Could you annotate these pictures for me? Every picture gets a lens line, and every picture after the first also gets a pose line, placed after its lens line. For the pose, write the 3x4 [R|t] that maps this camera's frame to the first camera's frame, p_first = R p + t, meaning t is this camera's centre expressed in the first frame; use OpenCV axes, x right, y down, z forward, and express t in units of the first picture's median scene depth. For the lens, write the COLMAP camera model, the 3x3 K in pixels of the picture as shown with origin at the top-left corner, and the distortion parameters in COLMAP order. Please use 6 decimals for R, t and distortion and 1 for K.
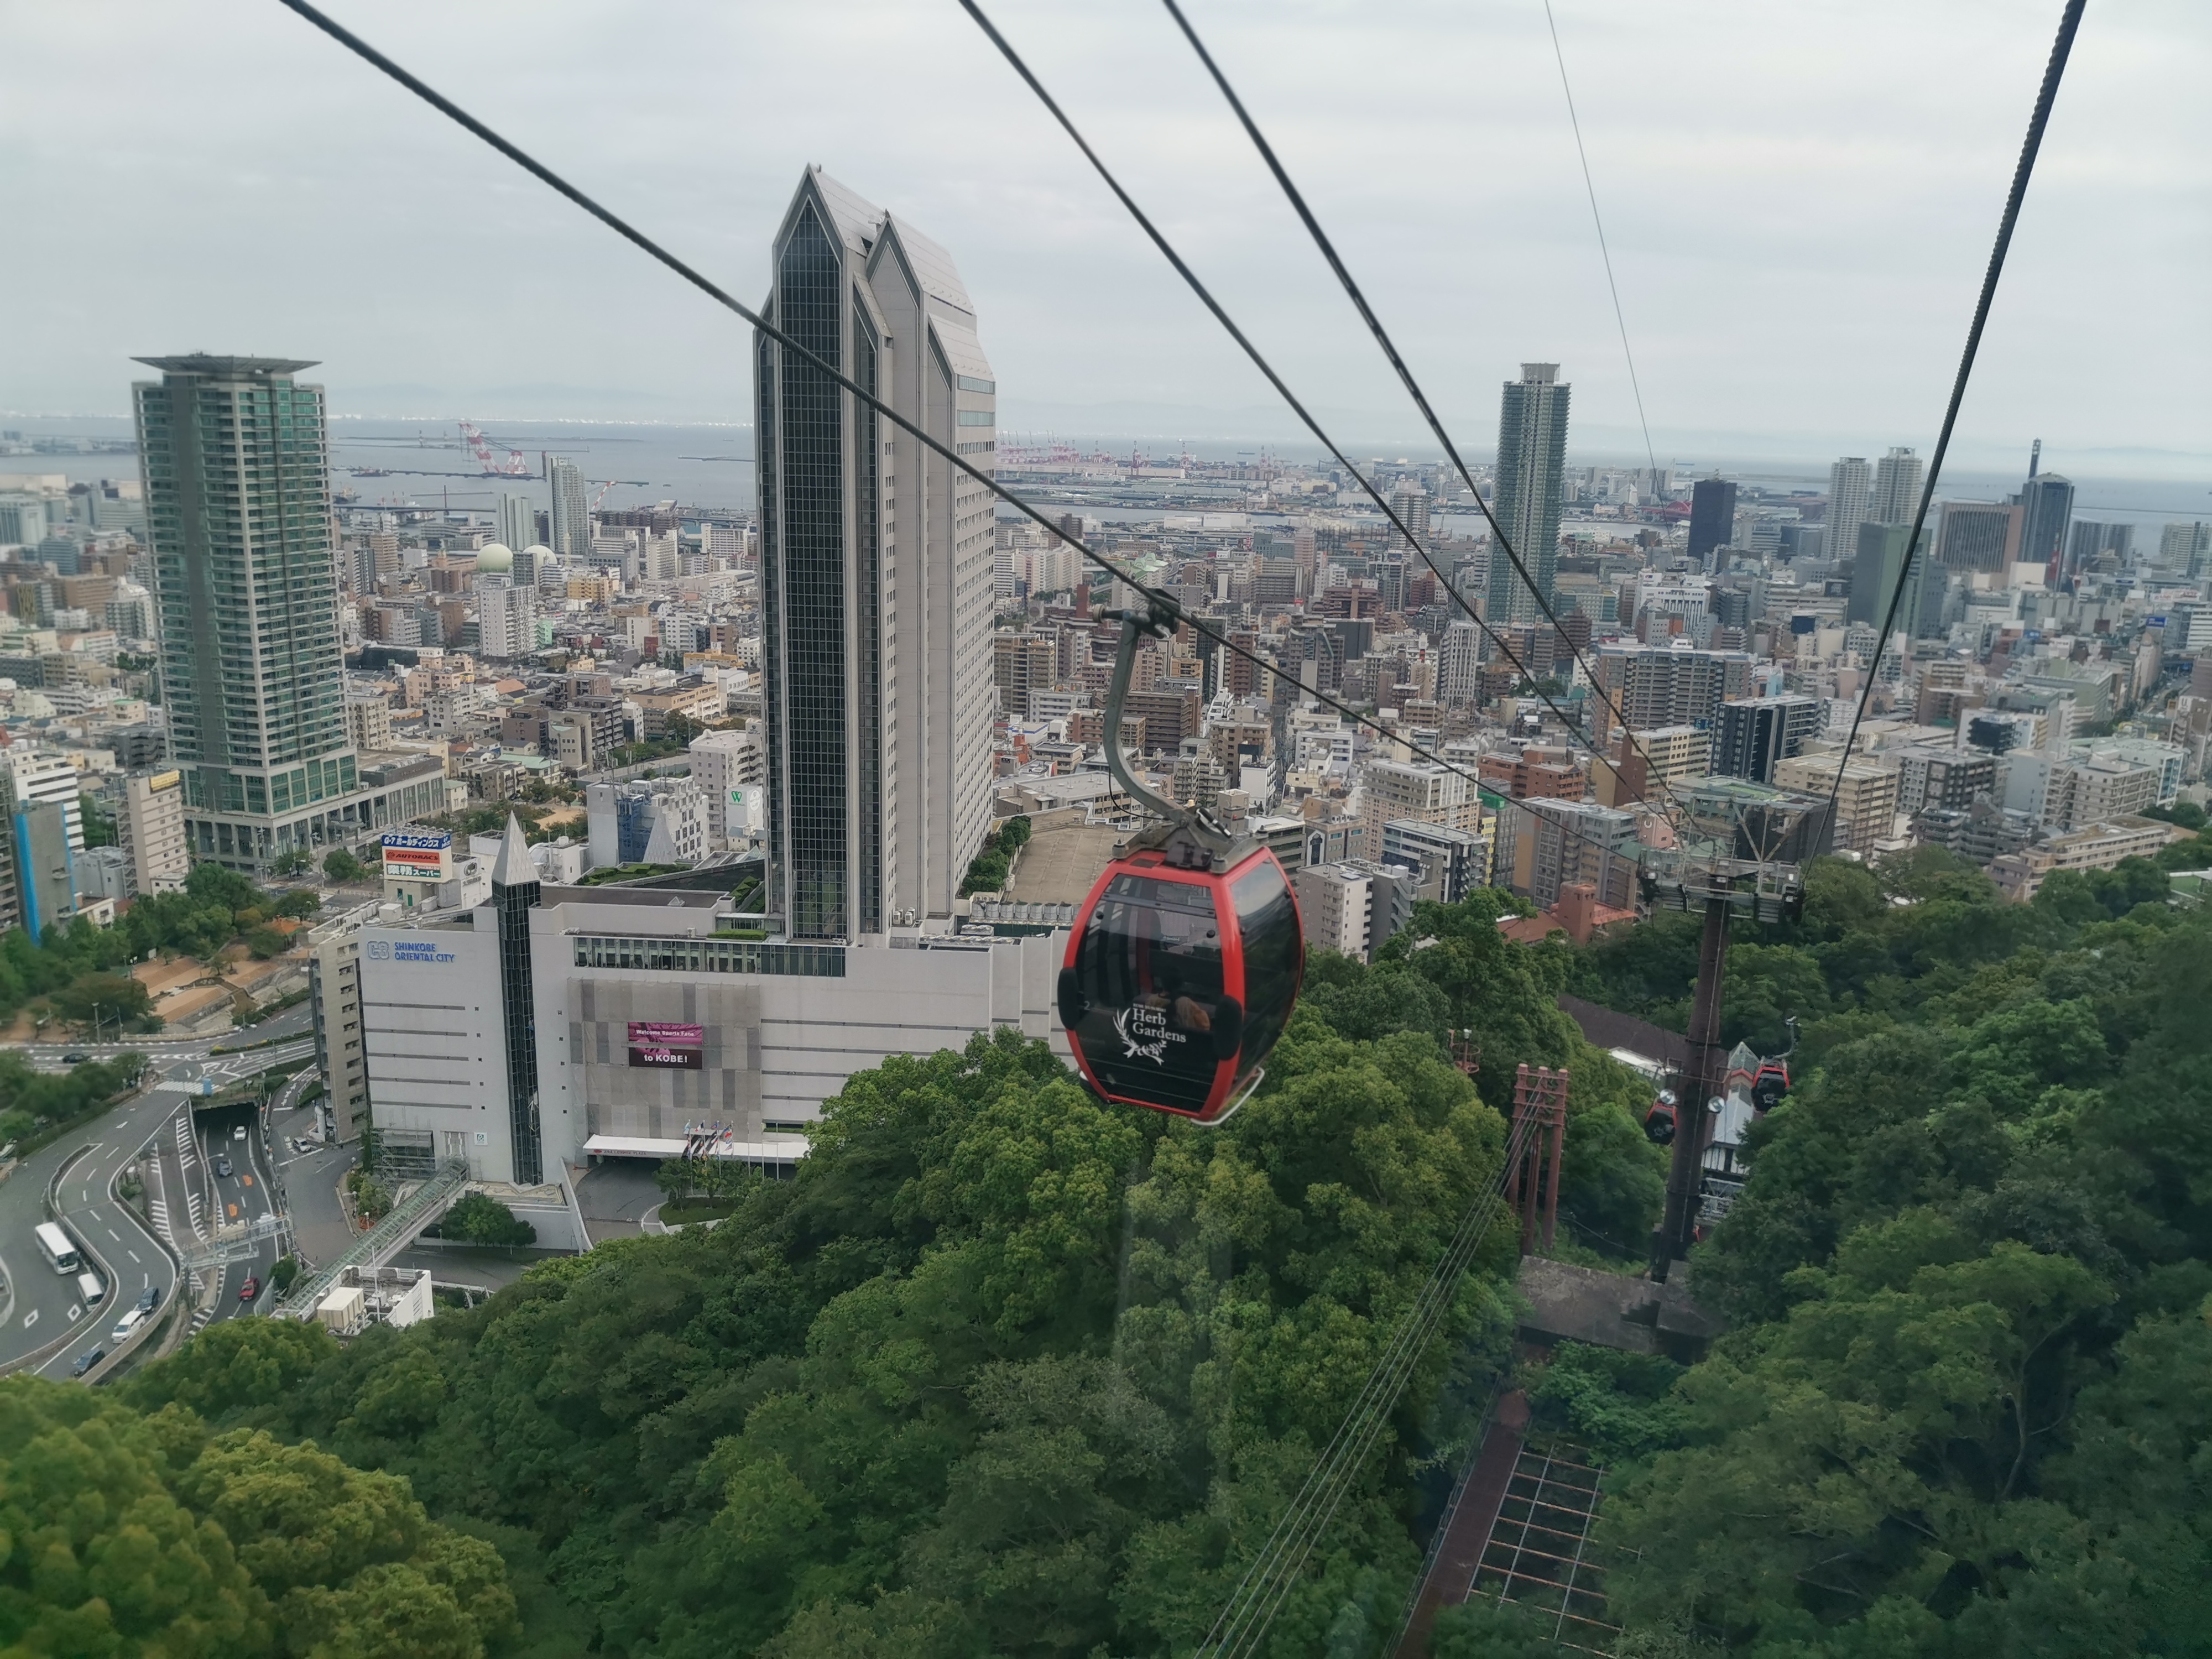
lens RADIAL K [[1657.3, 0, 1108.7], [0, 1657.3, 823.0], [0, 0, 1]] dist [0.012154, -0.091032]
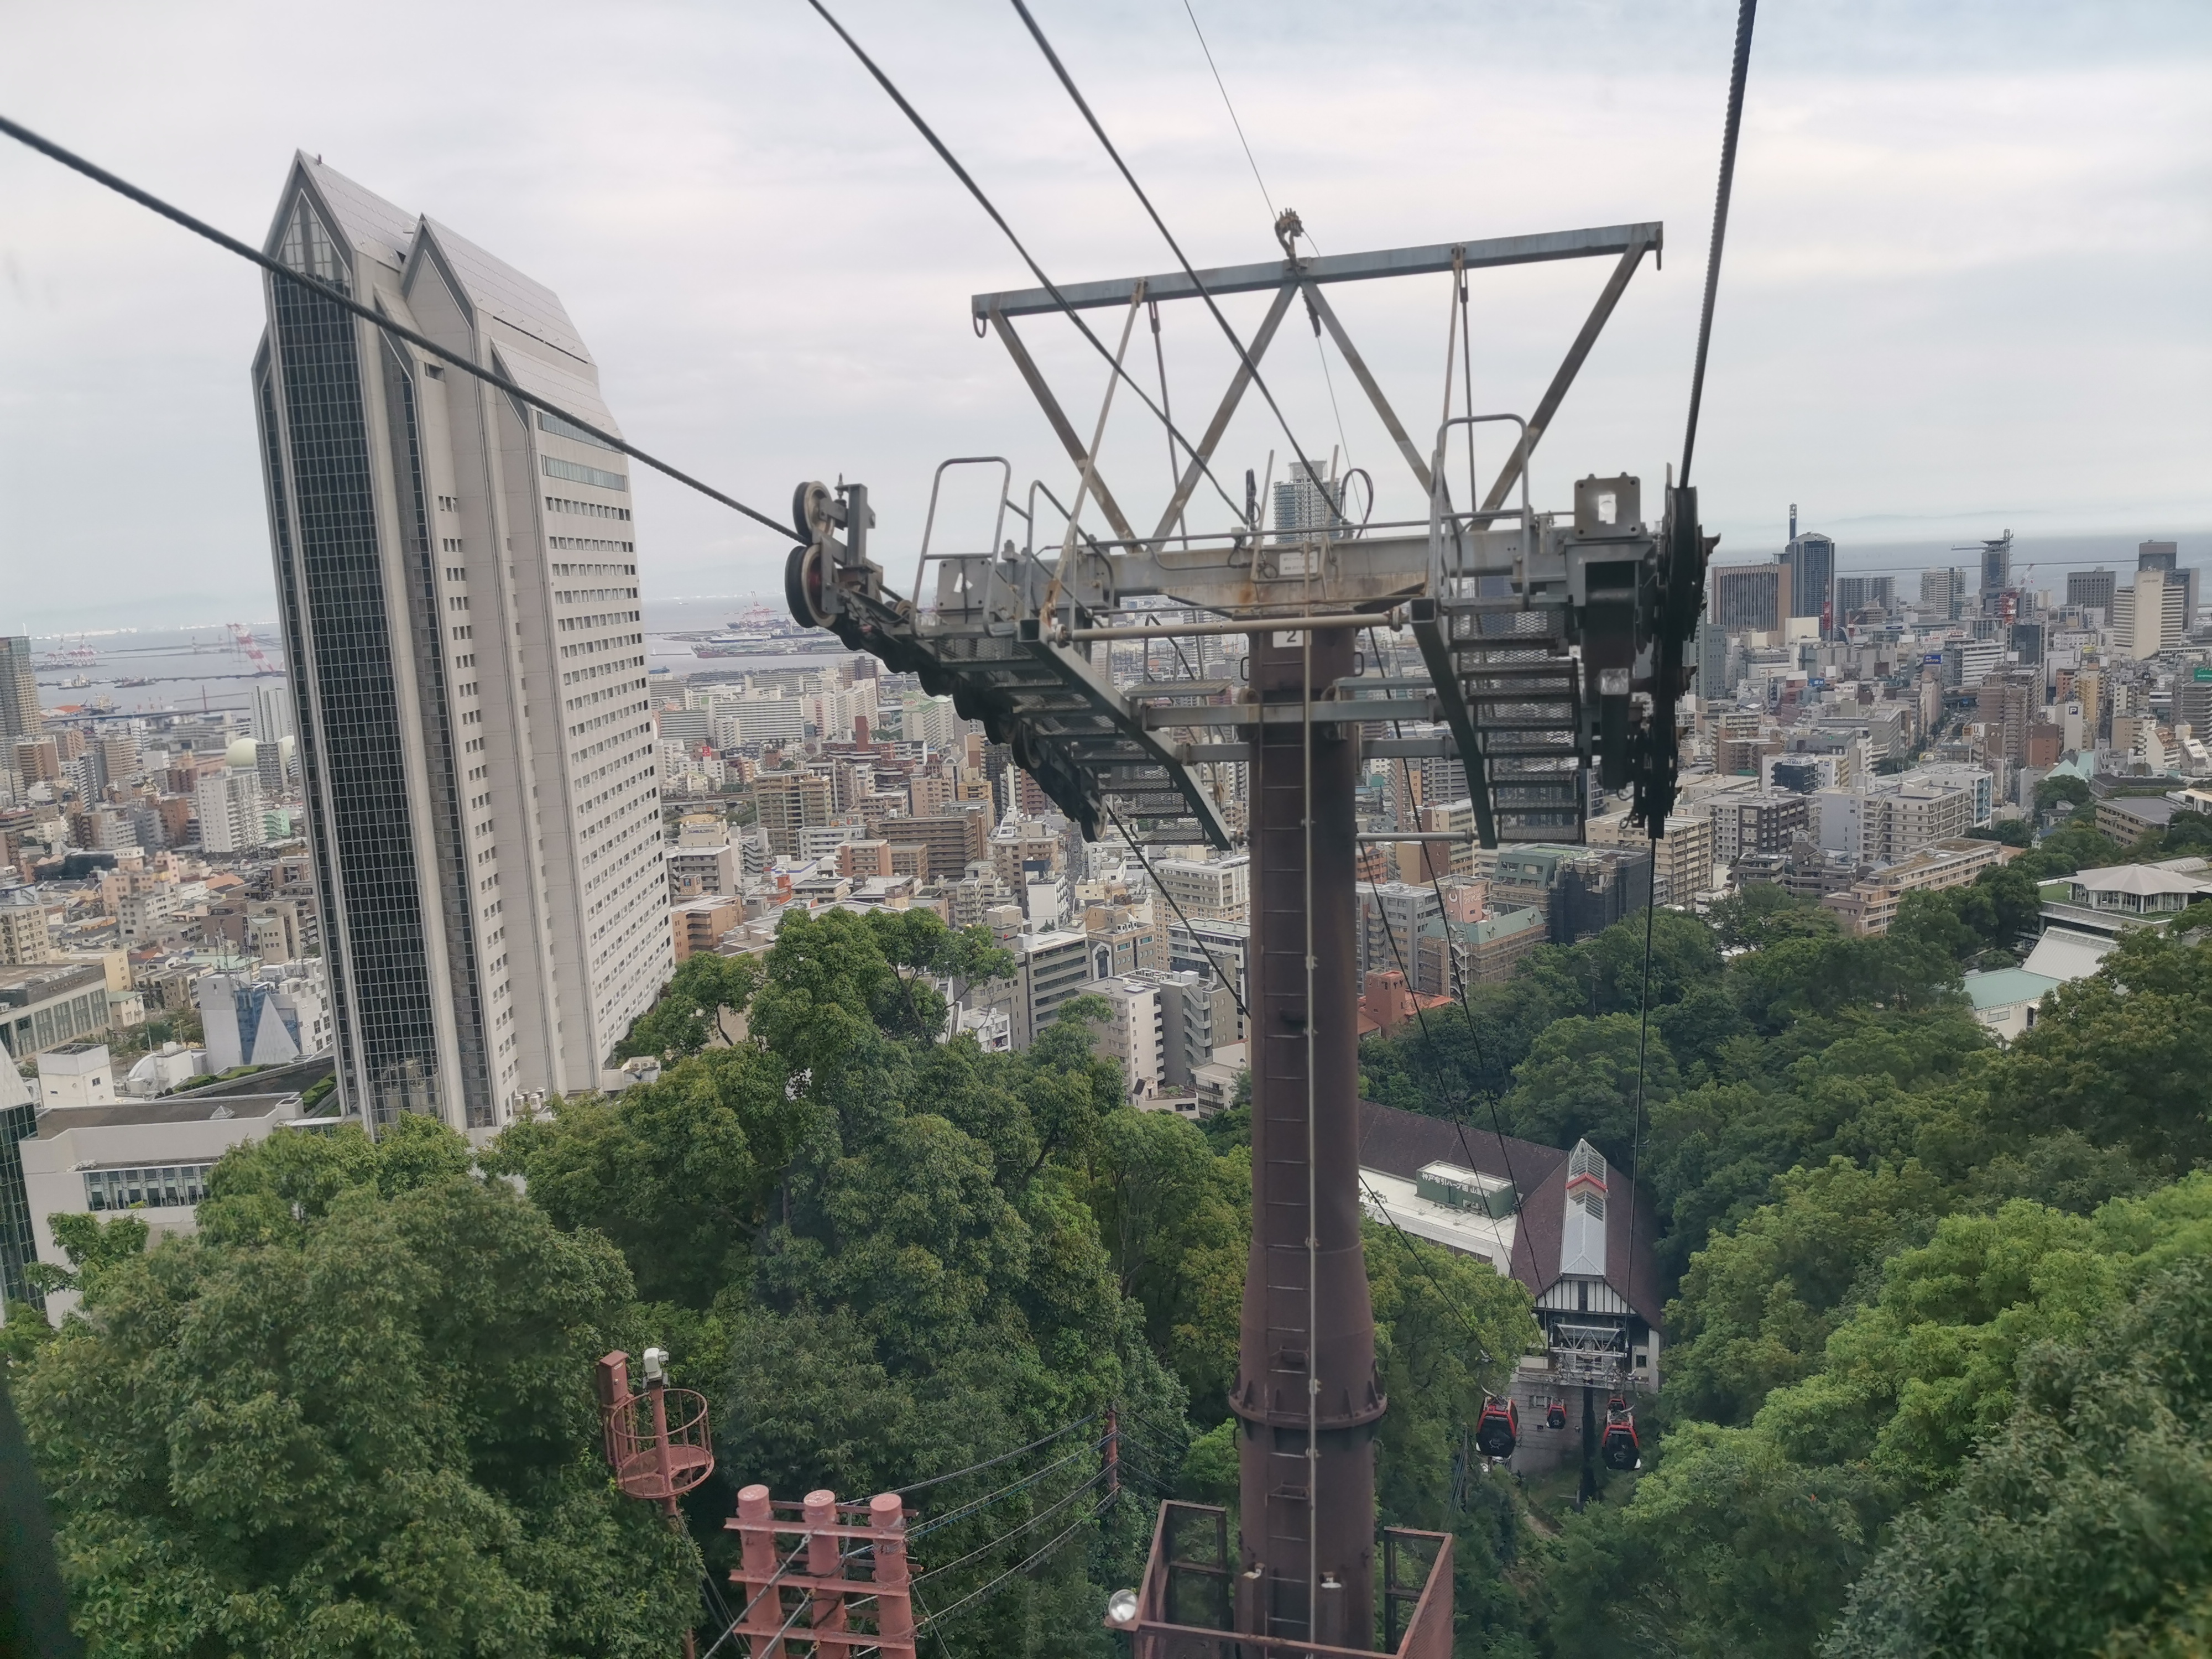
lens RADIAL K [[1657.3, 0, 1119.3], [0, 1657.3, 823.9], [0, 0, 1]] dist [0.012154, -0.091032]
pose [[0.989336, -0.095711, 0.109794, 0.040878], [0.104409, 0.991595, -0.076409, 0.008901], [-0.101558, 0.087057, 0.991013, 0.100278]]
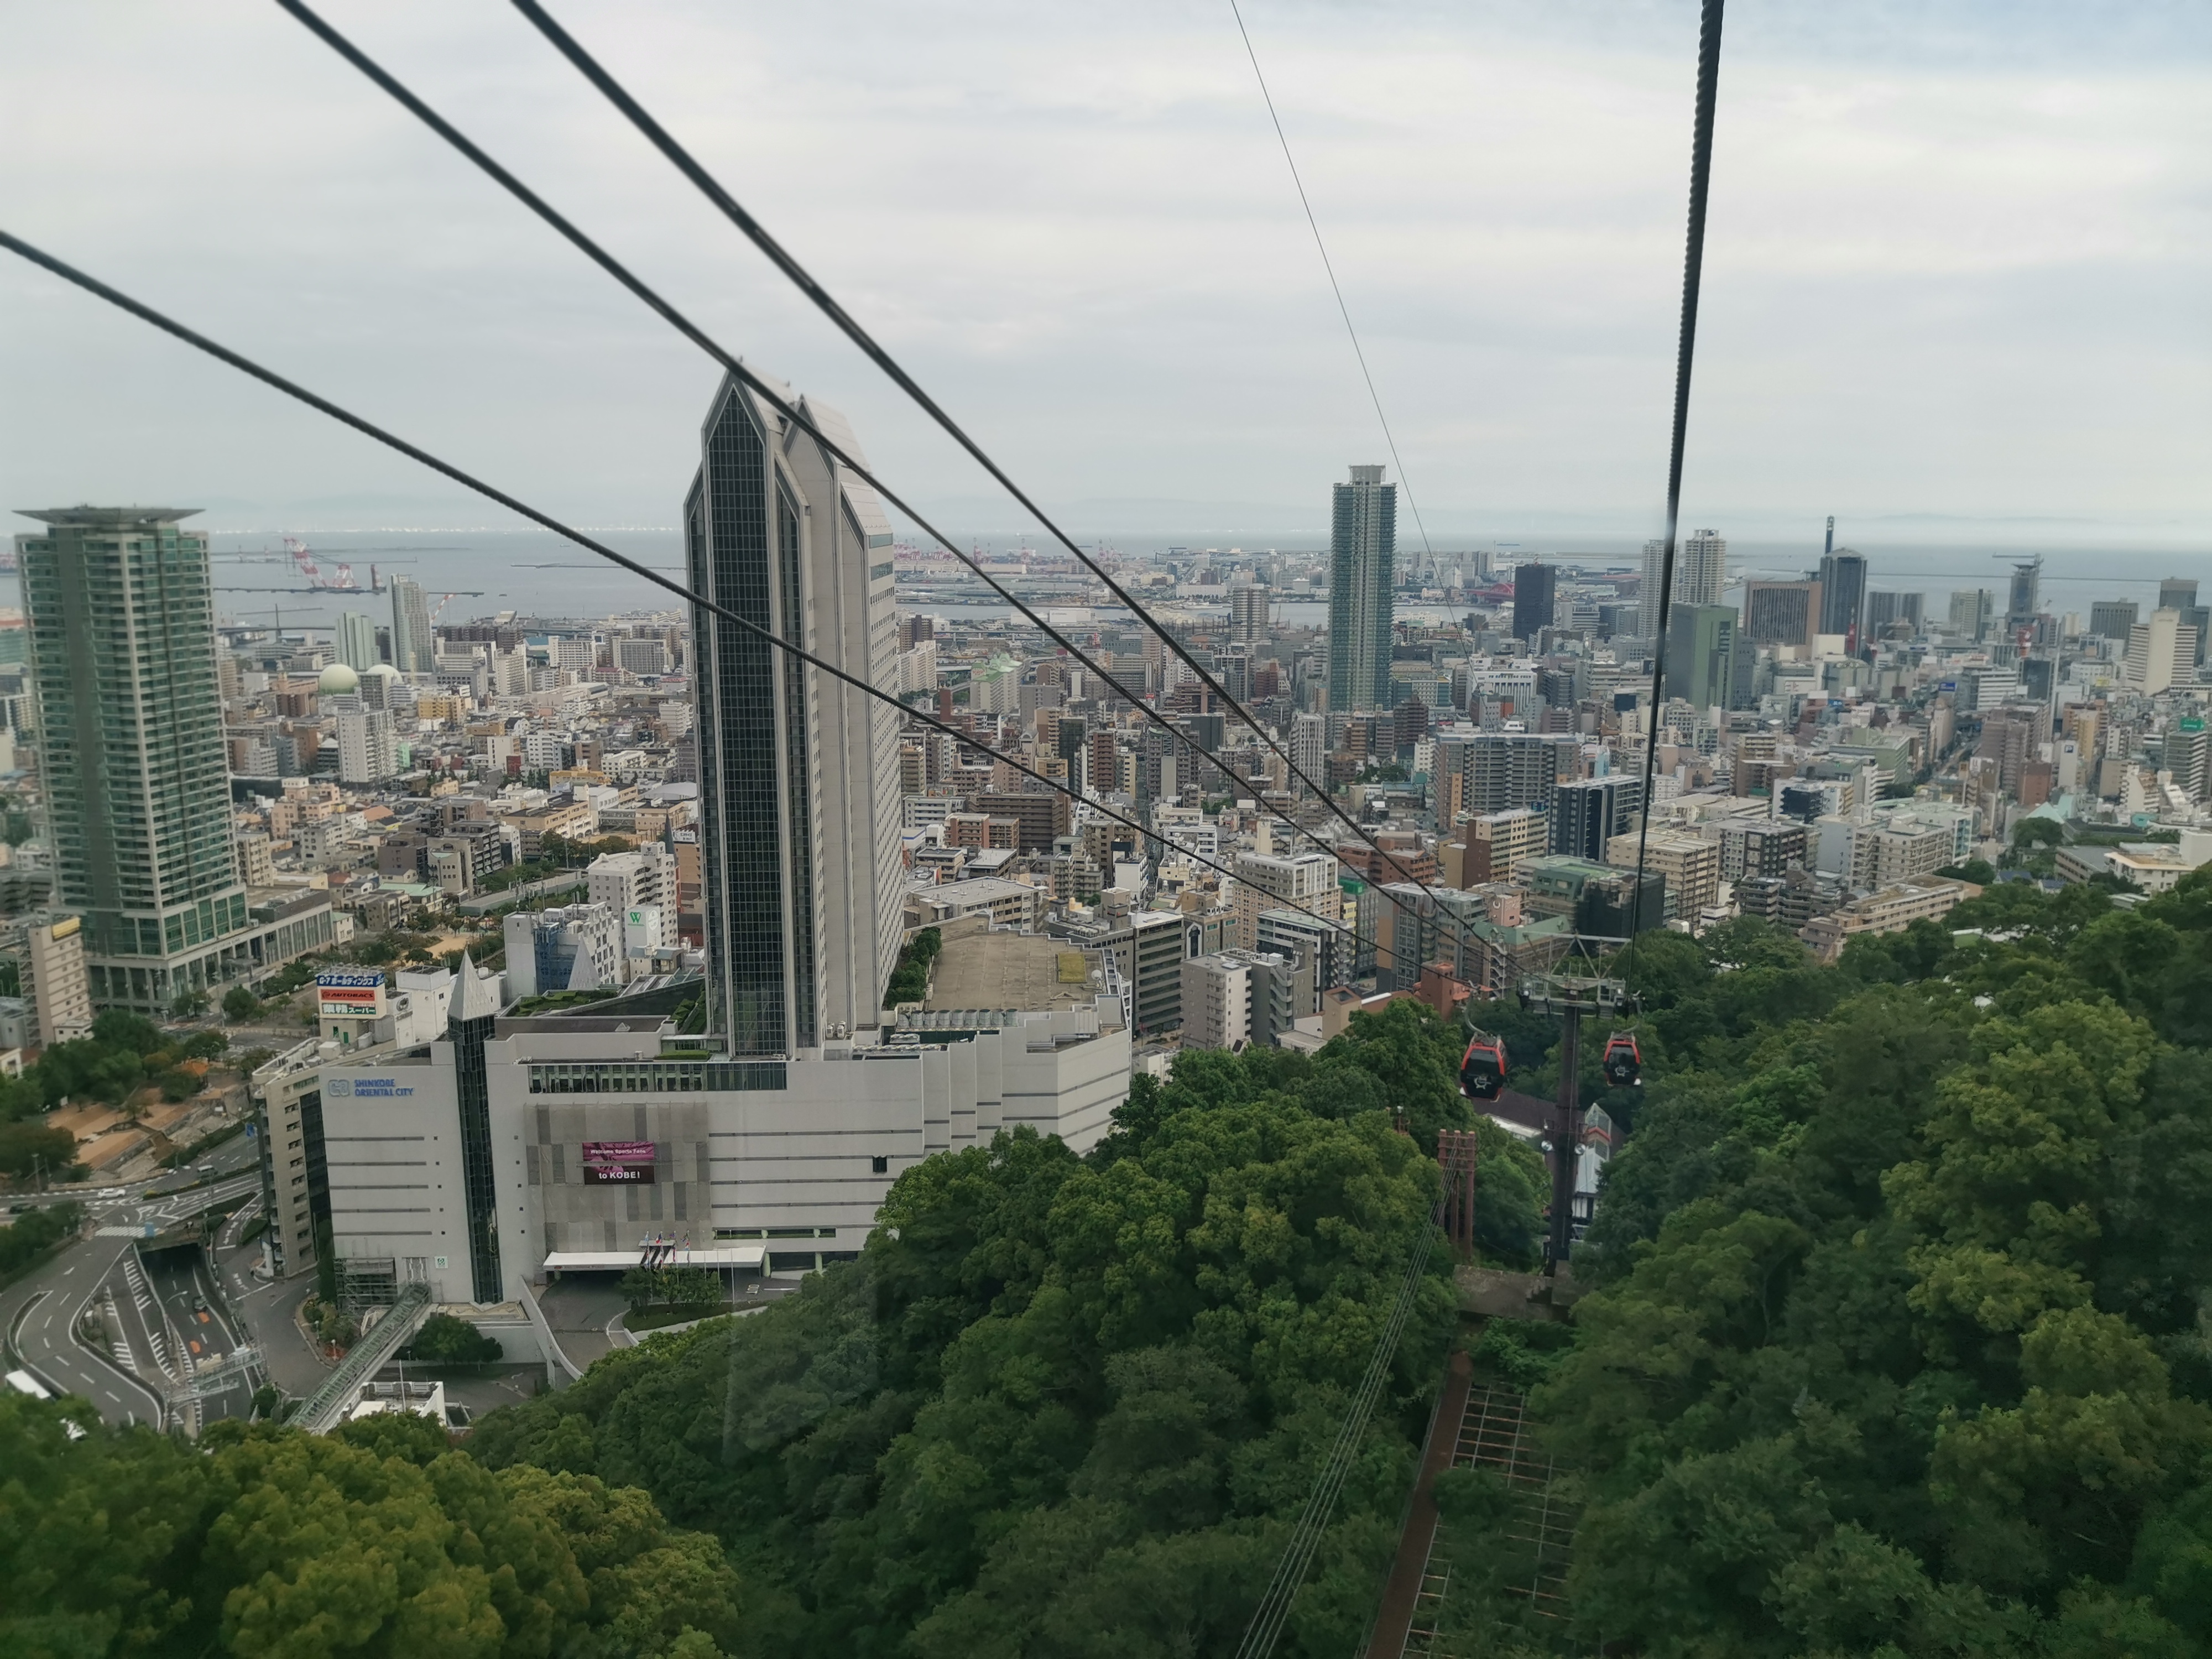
lens RADIAL K [[1657.3, 0, 1105.2], [0, 1657.3, 822.9], [0, 0, 1]] dist [0.012154, -0.091032]
pose [[0.995227, -0.041898, 0.088140, -0.020688], [0.046571, 0.997579, -0.051650, -0.007525], [-0.085762, 0.055508, 0.994768, -0.053527]]
